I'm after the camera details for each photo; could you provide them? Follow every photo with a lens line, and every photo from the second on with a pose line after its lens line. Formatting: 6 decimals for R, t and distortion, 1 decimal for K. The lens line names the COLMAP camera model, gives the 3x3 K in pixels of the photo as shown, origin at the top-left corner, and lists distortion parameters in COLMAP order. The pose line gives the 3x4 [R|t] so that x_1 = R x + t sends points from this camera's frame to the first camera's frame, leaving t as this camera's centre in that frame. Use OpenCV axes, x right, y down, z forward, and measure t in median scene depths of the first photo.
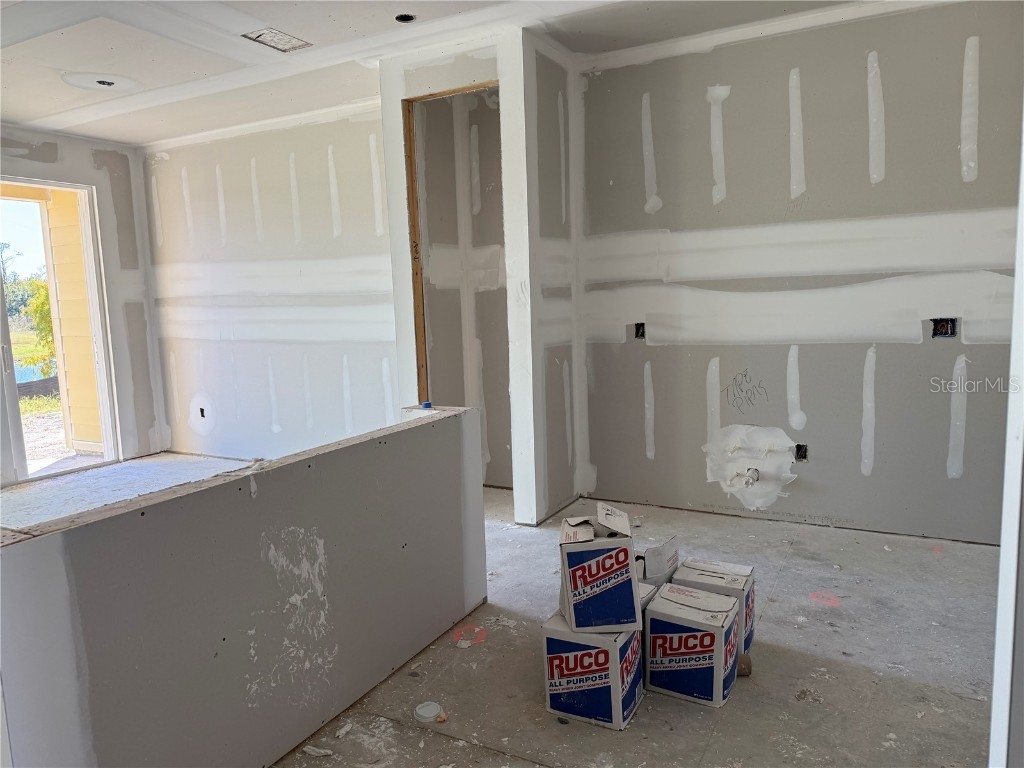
lens RADIAL K [[714.2, 0, 501.1], [0, 714.2, 383.4], [0, 0, 1]] dist [0.055507, -0.068924]
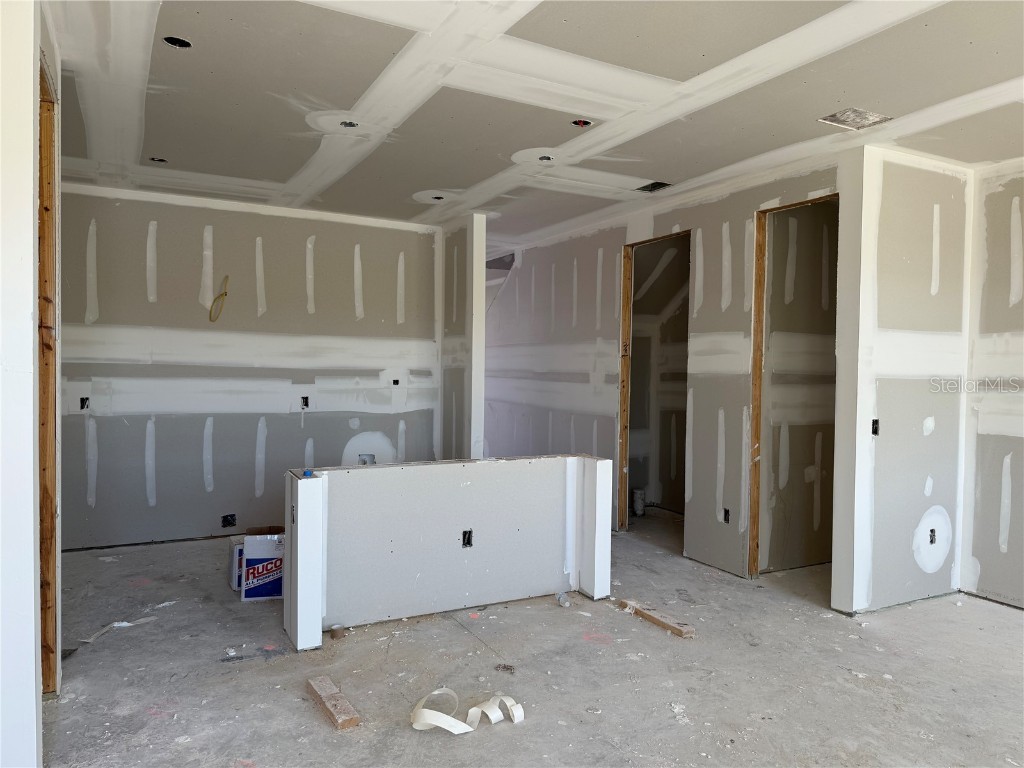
lens RADIAL K [[714.2, 0, 501.1], [0, 714.2, 383.4], [0, 0, 1]] dist [0.055507, -0.068924]
pose [[-0.829901, 0.002876, 0.557903, -0.495214], [0.076132, 0.991216, 0.108140, -0.106591], [-0.552692, 0.132220, -0.822830, 0.858169]]
